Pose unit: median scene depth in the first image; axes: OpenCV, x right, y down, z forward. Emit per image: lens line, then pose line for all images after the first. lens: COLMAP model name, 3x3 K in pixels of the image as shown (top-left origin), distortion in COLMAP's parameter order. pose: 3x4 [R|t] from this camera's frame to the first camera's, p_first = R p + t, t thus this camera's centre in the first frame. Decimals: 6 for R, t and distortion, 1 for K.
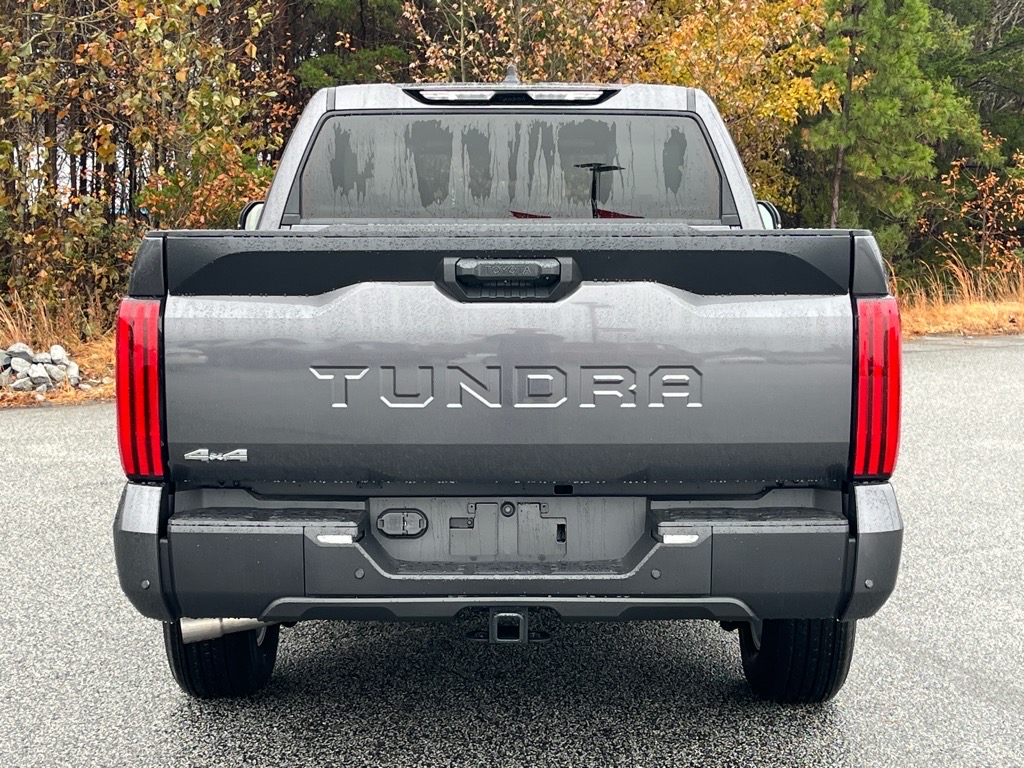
lens RADIAL K [[1721.4, 0, 512.0], [0, 1721.4, 384.0], [0, 0, 1]] dist [-0.004507, -0.149538]
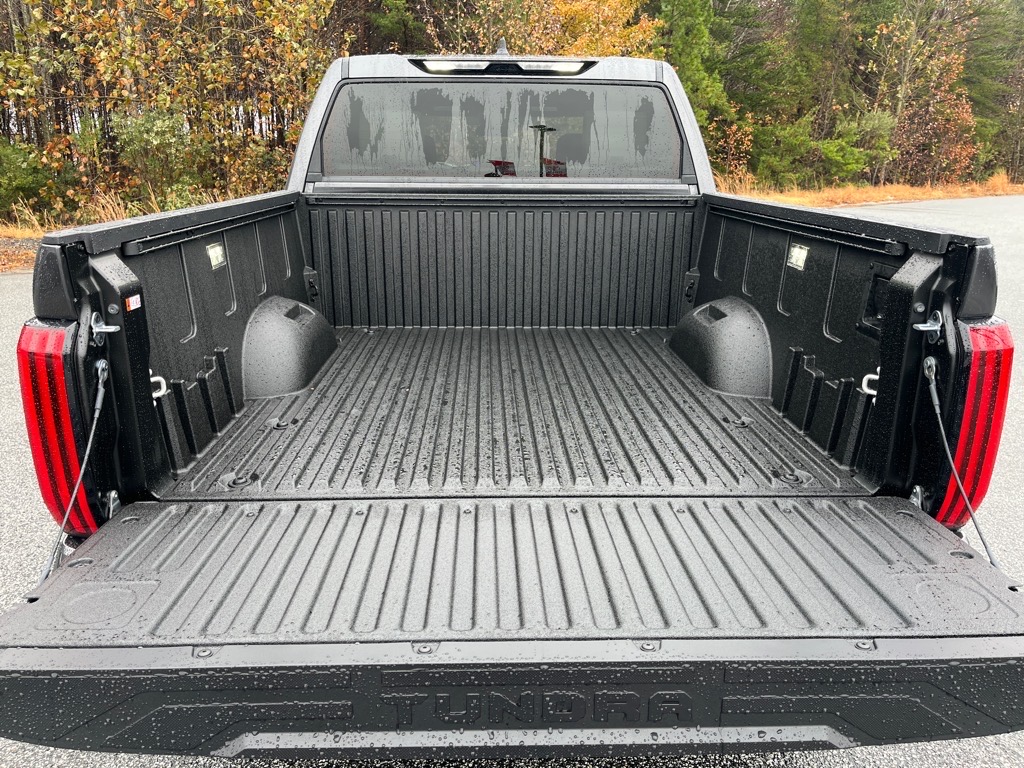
lens RADIAL K [[774.9, 0, 512.0], [0, 774.9, 384.0], [0, 0, 1]] dist [-0.003454, -0.000815]
pose [[0.999375, -0.004901, 0.035008, -0.013642], [-0.002376, 0.978793, 0.204836, -0.066056], [-0.035270, -0.204792, 0.978170, 0.452001]]
